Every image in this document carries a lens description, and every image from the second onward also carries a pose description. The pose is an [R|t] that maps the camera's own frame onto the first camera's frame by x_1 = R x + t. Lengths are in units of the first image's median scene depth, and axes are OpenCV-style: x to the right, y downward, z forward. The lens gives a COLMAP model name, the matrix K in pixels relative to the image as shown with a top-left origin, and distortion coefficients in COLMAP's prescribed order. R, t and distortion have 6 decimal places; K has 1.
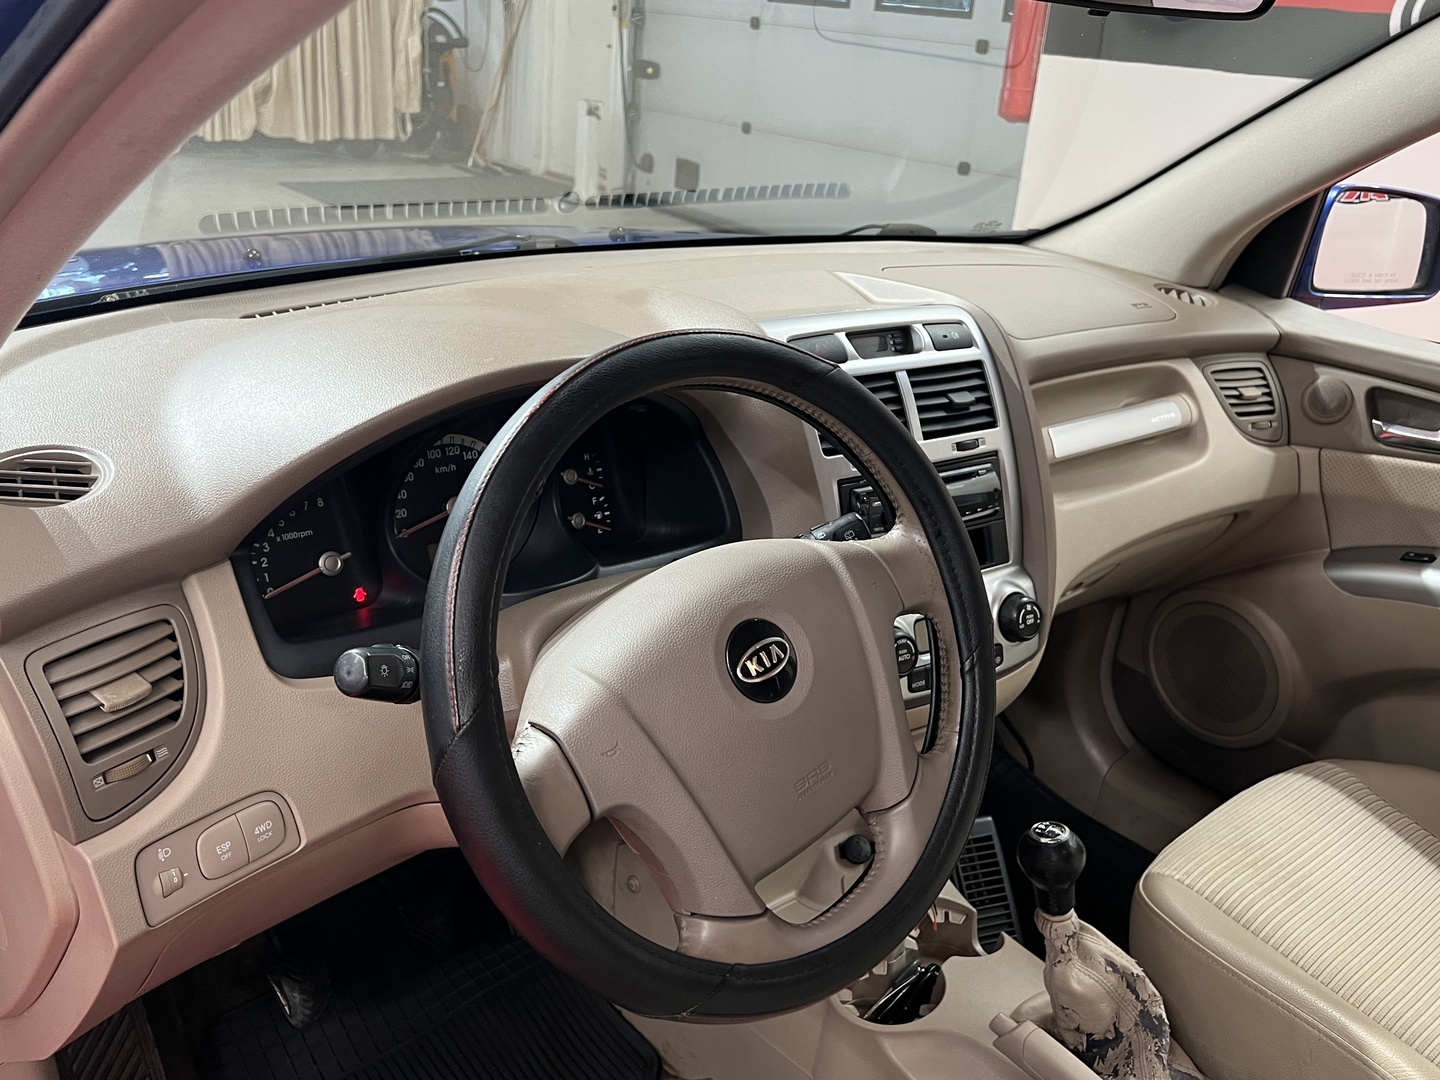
lens RADIAL K [[1246.1, 0, 721.1], [0, 1246.1, 534.9], [0, 0, 1]] dist [0.024009, 0.000344]
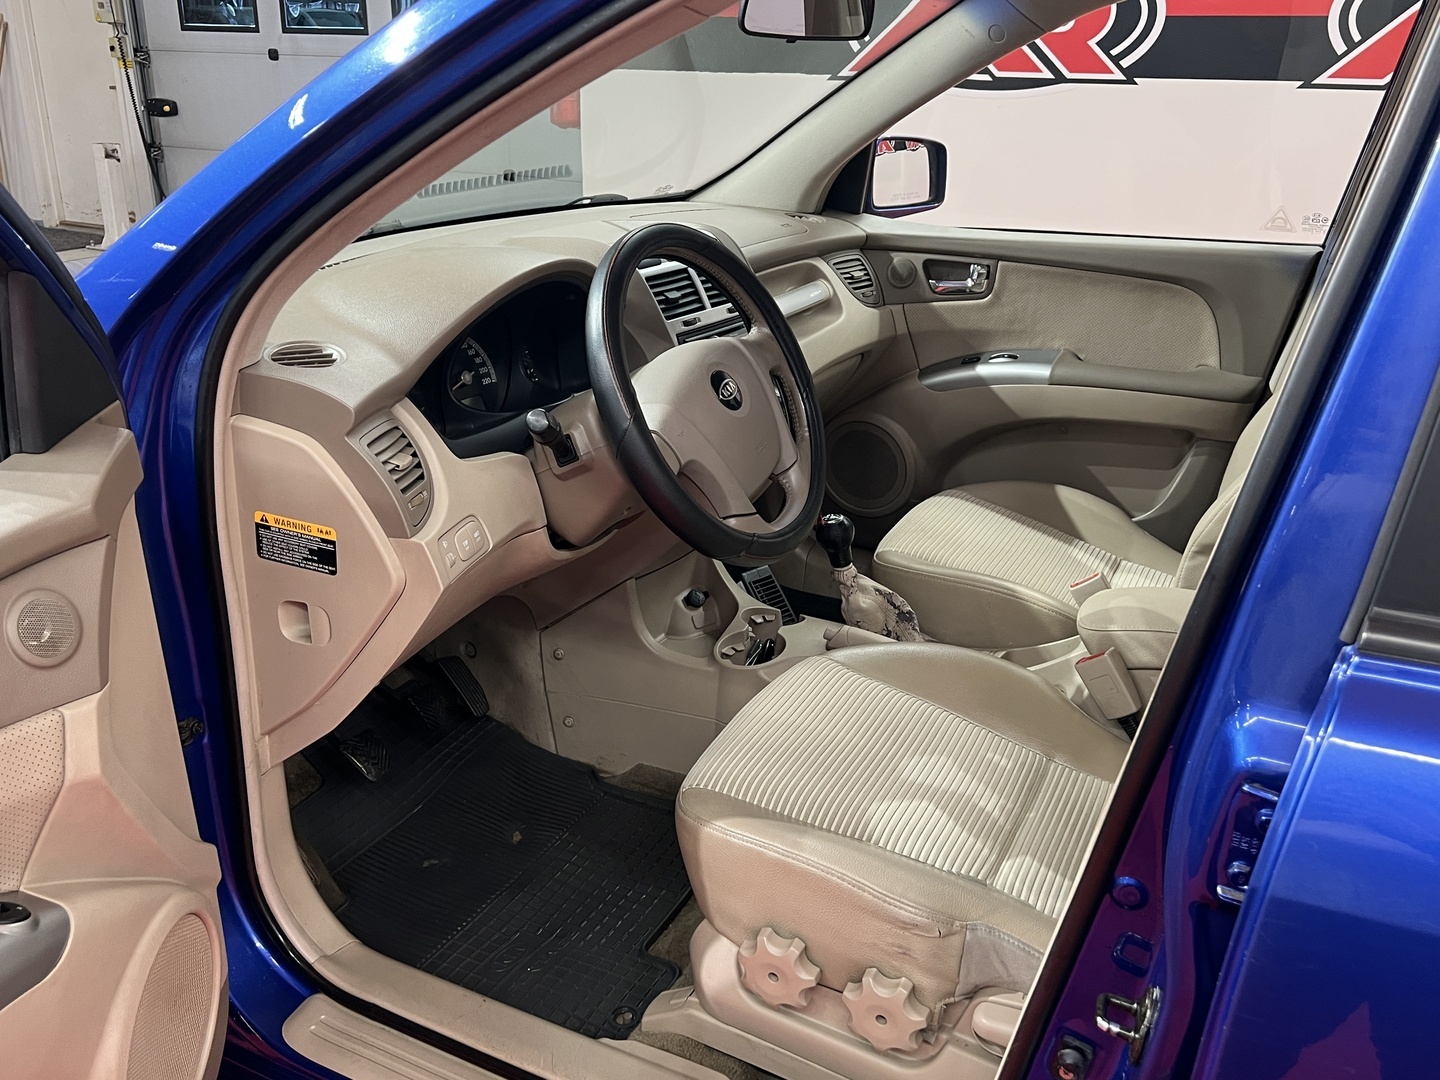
lens RADIAL K [[1246.1, 0, 710.1], [0, 1246.1, 538.4], [0, 0, 1]] dist [0.024009, 0.000344]
pose [[0.921319, -0.195182, 0.336267, -0.326911], [0.198335, 0.979807, 0.025309, 0.130685], [-0.334416, 0.043376, 0.941427, -0.378169]]
